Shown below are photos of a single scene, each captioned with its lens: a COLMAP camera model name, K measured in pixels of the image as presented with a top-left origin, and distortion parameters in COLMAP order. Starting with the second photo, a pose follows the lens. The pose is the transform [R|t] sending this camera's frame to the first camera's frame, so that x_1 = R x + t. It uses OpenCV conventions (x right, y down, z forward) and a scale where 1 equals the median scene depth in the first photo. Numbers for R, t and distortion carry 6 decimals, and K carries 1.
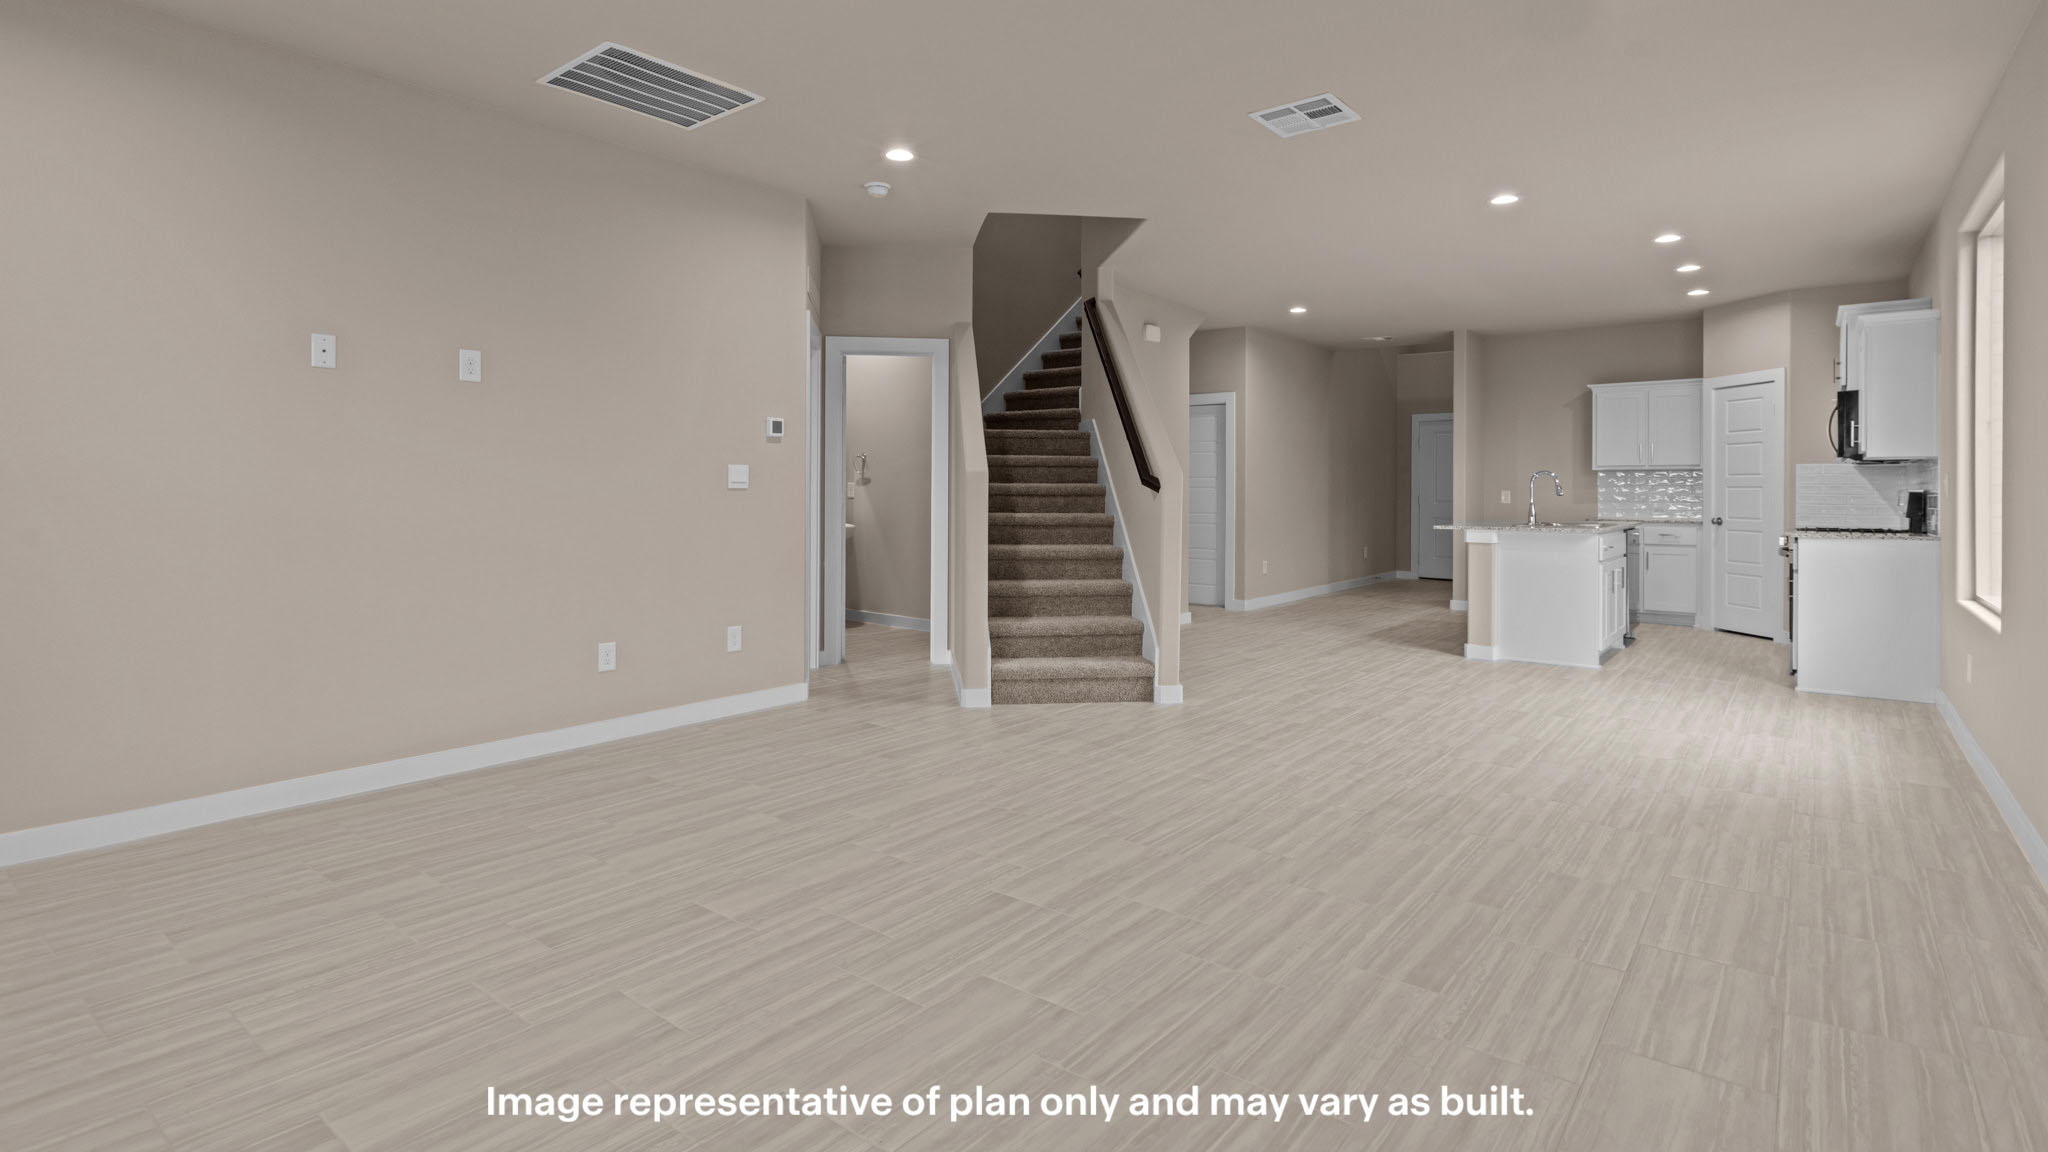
lens RADIAL K [[987.4, 0, 1005.7], [0, 987.4, 480.1], [0, 0, 1]] dist [-0.001592, 0.000408]
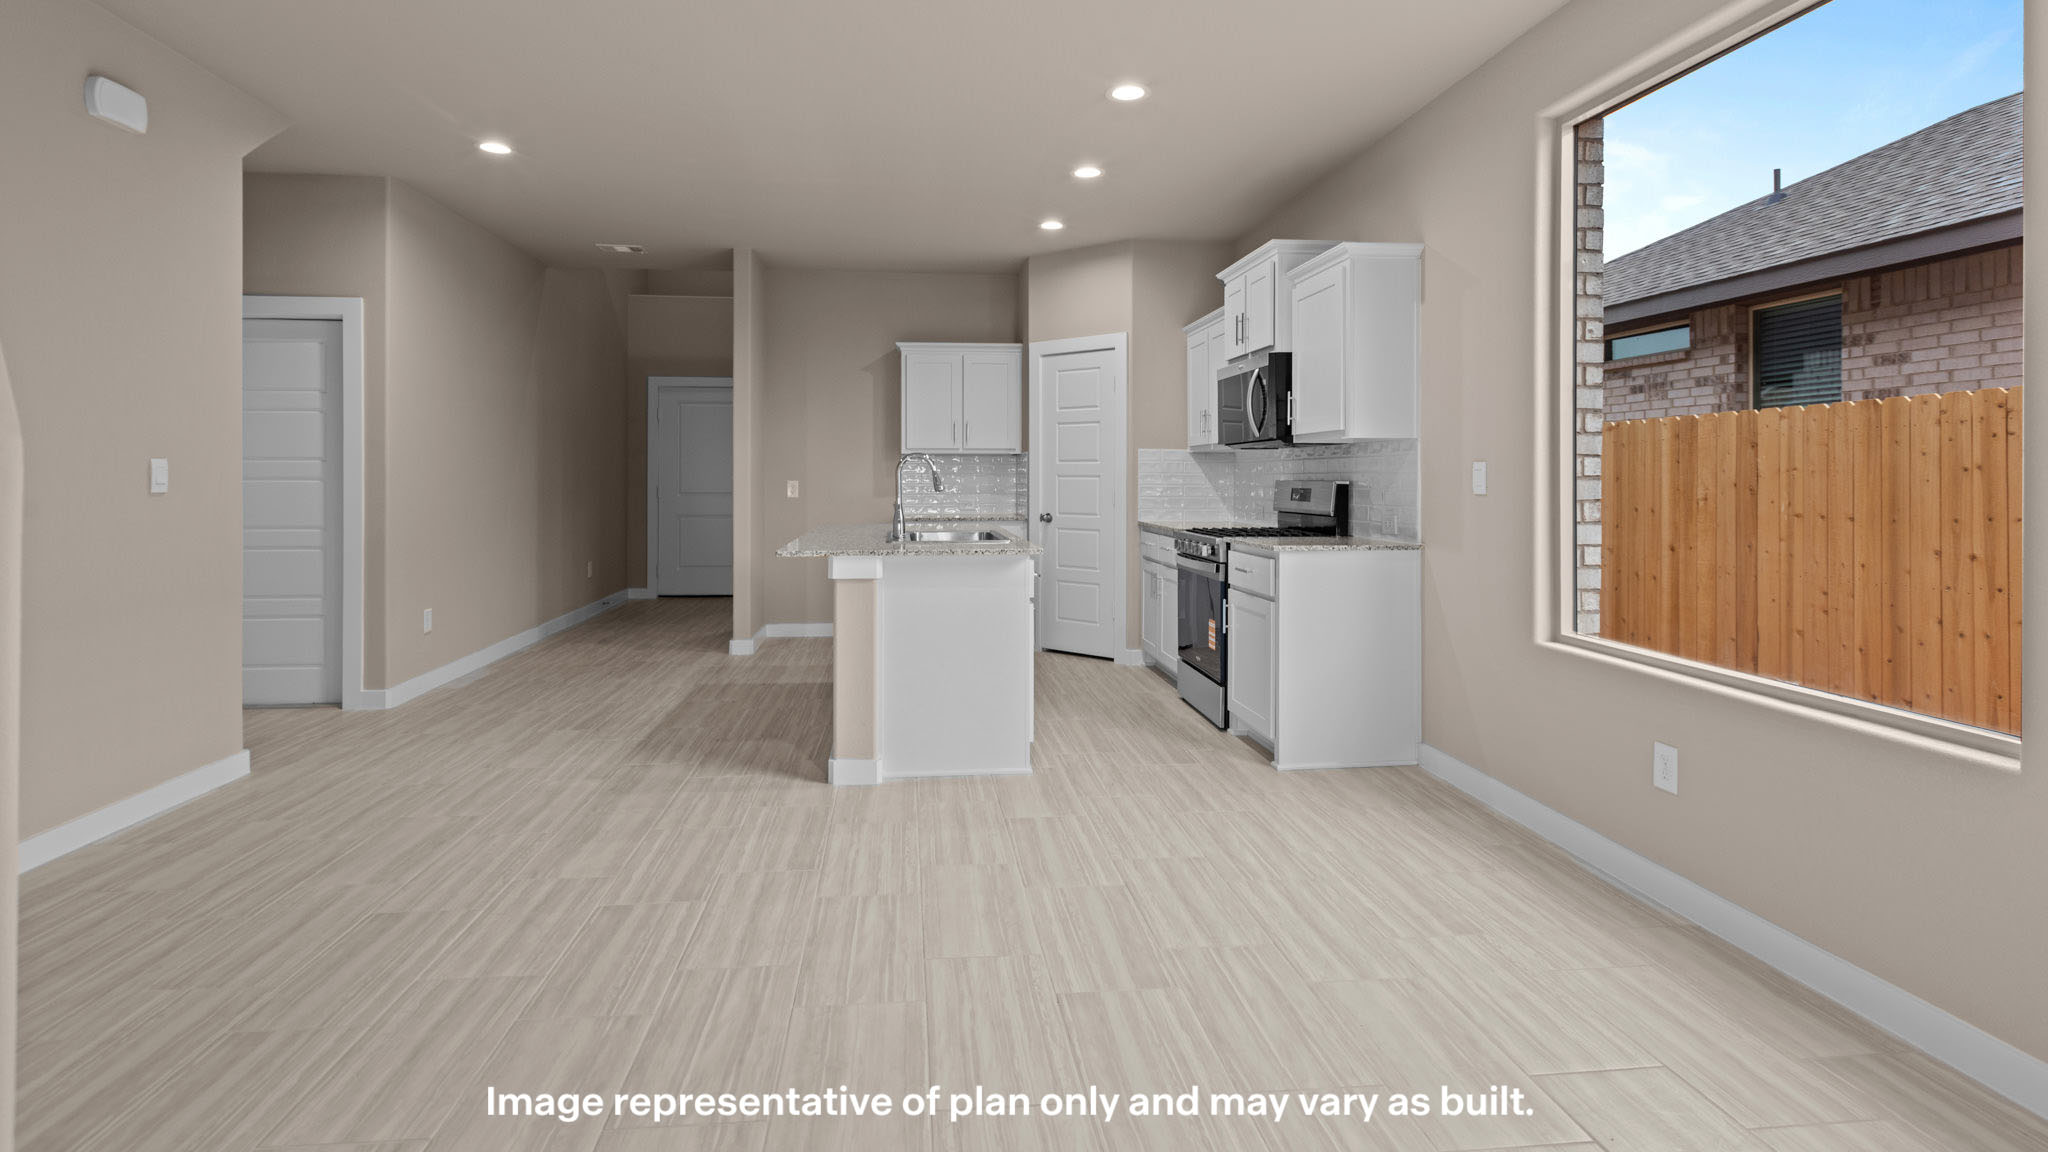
lens RADIAL K [[987.4, 0, 1005.7], [0, 987.4, 480.1], [0, 0, 1]] dist [-0.001592, 0.000408]
pose [[0.704914, -0.007038, 0.709257, 0.113215], [-0.004680, 0.999883, 0.014573, -0.001238], [-0.709277, -0.013592, 0.704799, 0.435119]]
